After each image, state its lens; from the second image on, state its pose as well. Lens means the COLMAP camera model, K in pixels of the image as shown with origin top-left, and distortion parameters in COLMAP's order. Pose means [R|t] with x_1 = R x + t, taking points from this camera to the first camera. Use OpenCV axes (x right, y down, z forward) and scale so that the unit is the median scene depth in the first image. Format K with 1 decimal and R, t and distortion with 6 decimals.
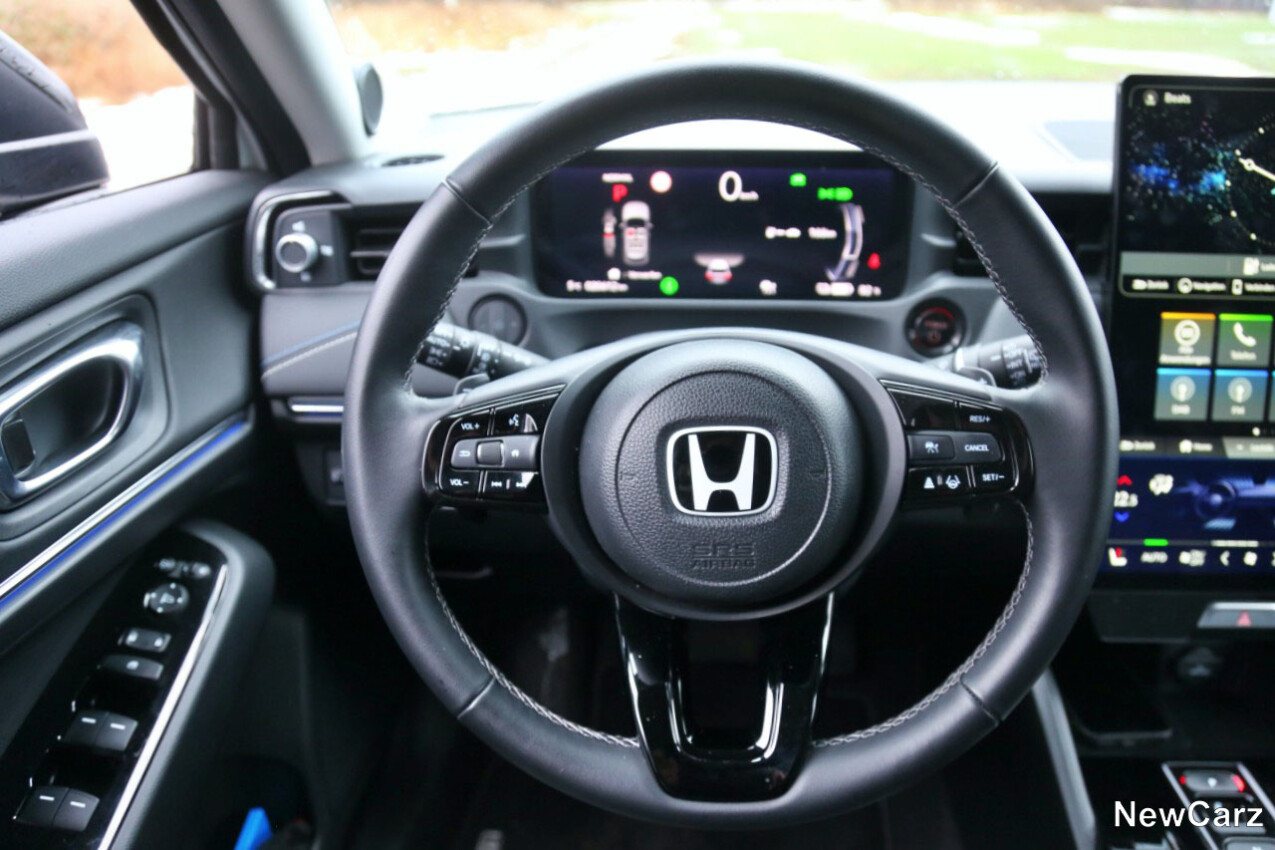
lens RADIAL K [[877.1, 0, 637.5], [0, 877.1, 425.0], [0, 0, 1]] dist [-0.092616, 0.005502]
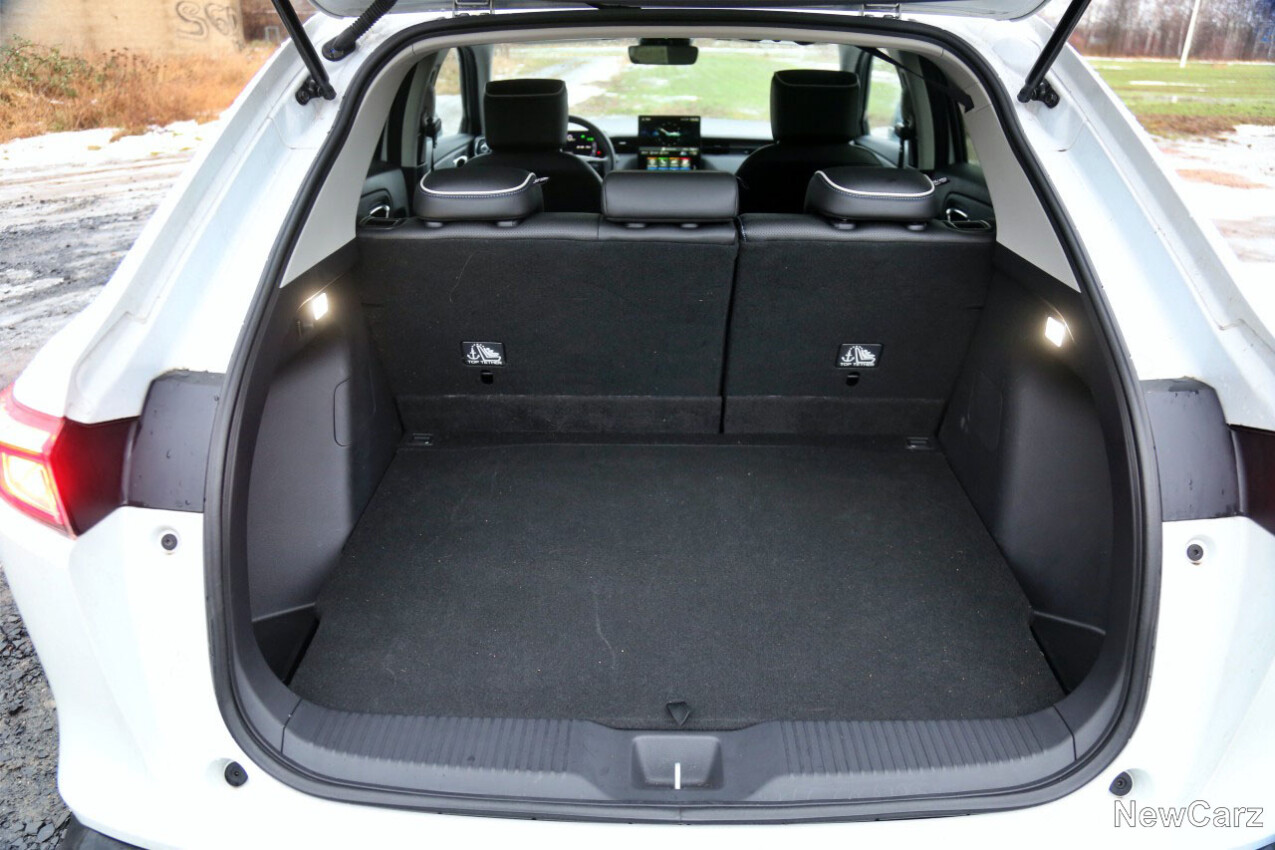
lens RADIAL K [[889.2, 0, 637.5], [0, 889.2, 425.0], [0, 0, 1]] dist [-0.065184, 0.005374]
pose [[0.998386, -0.007287, 0.056320, 0.218684], [0.009956, 0.998832, -0.047271, 1.852993], [-0.055909, 0.047755, 0.997293, -4.595643]]
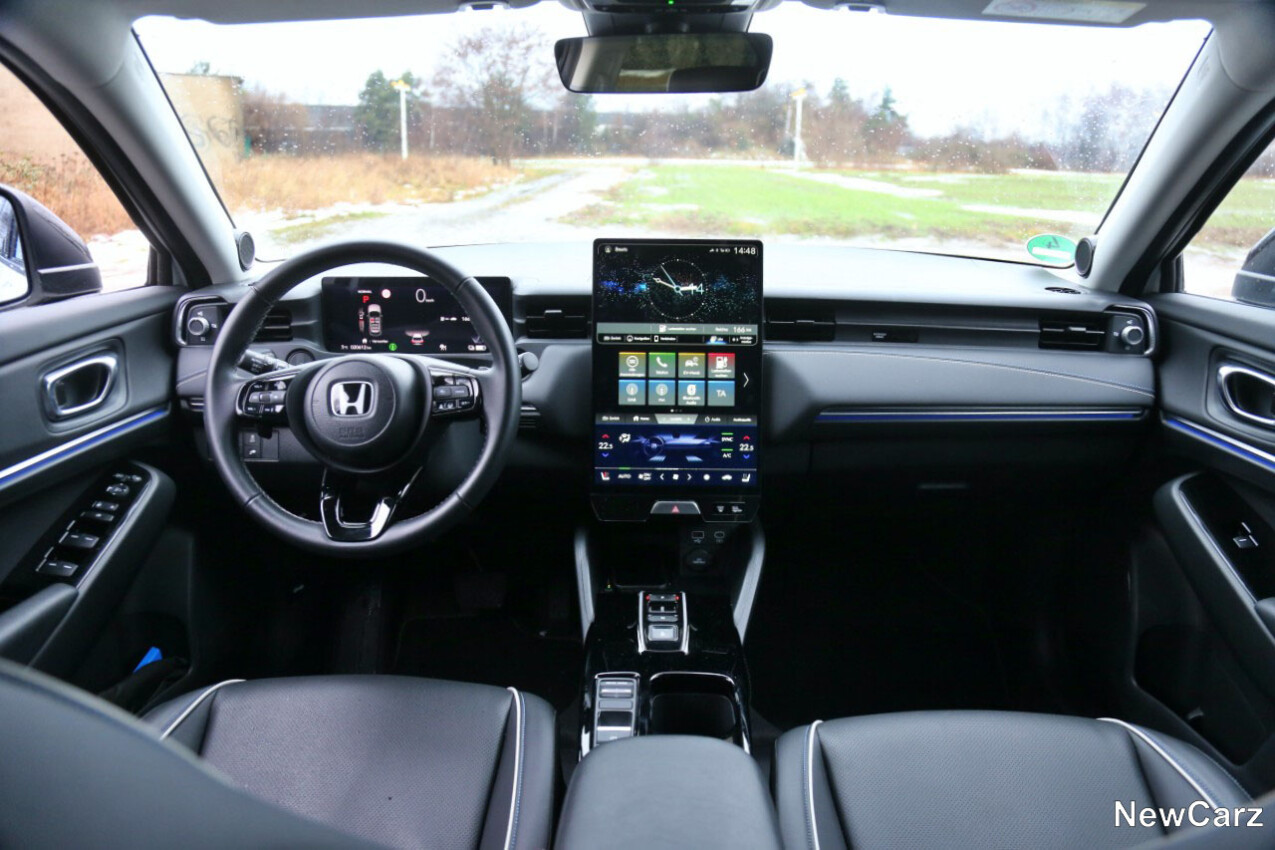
lens RADIAL K [[877.1, 0, 637.5], [0, 877.1, 425.0], [0, 0, 1]] dist [-0.092616, 0.005502]
pose [[0.998329, 0.002222, 0.057749, 0.539585], [0.006901, 0.987527, -0.157295, 0.367376], [-0.057379, 0.157431, 0.985862, -1.036950]]
